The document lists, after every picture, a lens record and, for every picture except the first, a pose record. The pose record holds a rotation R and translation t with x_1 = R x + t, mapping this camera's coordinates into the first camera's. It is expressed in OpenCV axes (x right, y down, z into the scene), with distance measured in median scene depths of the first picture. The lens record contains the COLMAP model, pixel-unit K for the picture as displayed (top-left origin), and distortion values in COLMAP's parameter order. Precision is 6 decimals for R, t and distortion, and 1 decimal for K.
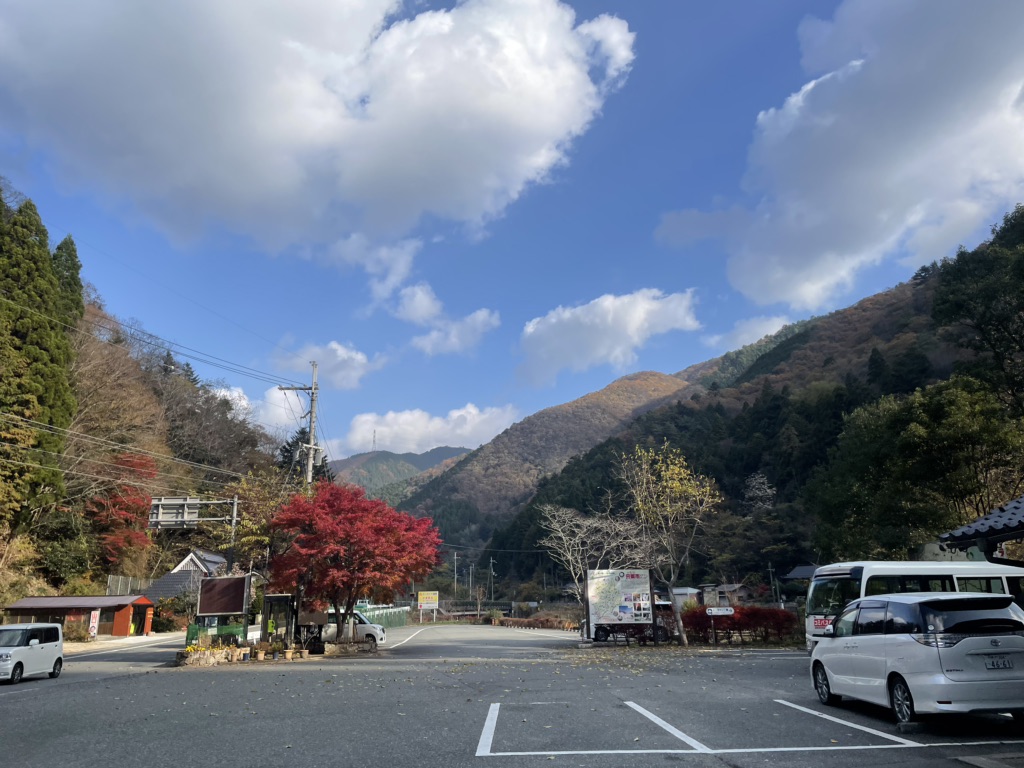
lens RADIAL K [[766.8, 0, 506.3], [0, 766.8, 373.4], [0, 0, 1]] dist [0.088559, -0.110893]
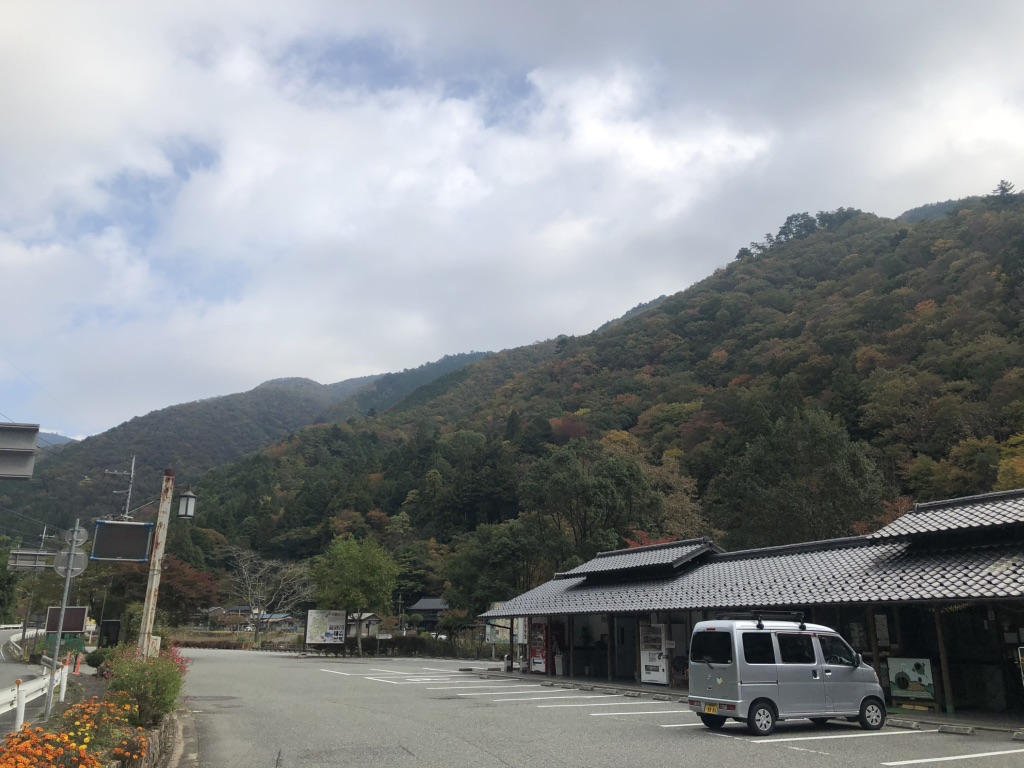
lens RADIAL K [[774.7, 0, 512.0], [0, 774.7, 384.0], [0, 0, 1]] dist [0.049653, -0.057244]
pose [[0.894634, 0.155453, 0.418884, -0.155365], [-0.147989, 0.987700, -0.050480, -0.110480], [-0.421579, -0.016829, 0.906635, -0.372194]]
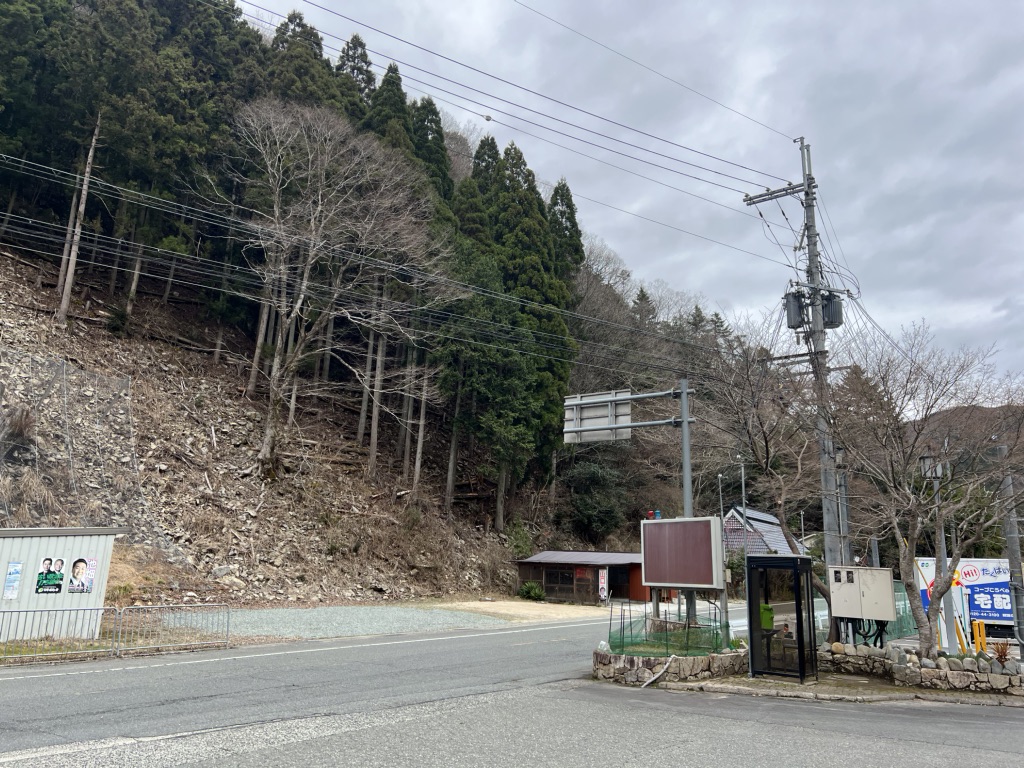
lens RADIAL K [[774.7, 0, 512.0], [0, 774.7, 384.0], [0, 0, 1]] dist [0.049653, -0.057244]
pose [[0.771316, -0.107380, -0.627328, -0.055678], [0.142030, 0.989849, 0.005197, 0.088227], [0.620402, -0.093107, 0.778737, 0.304954]]
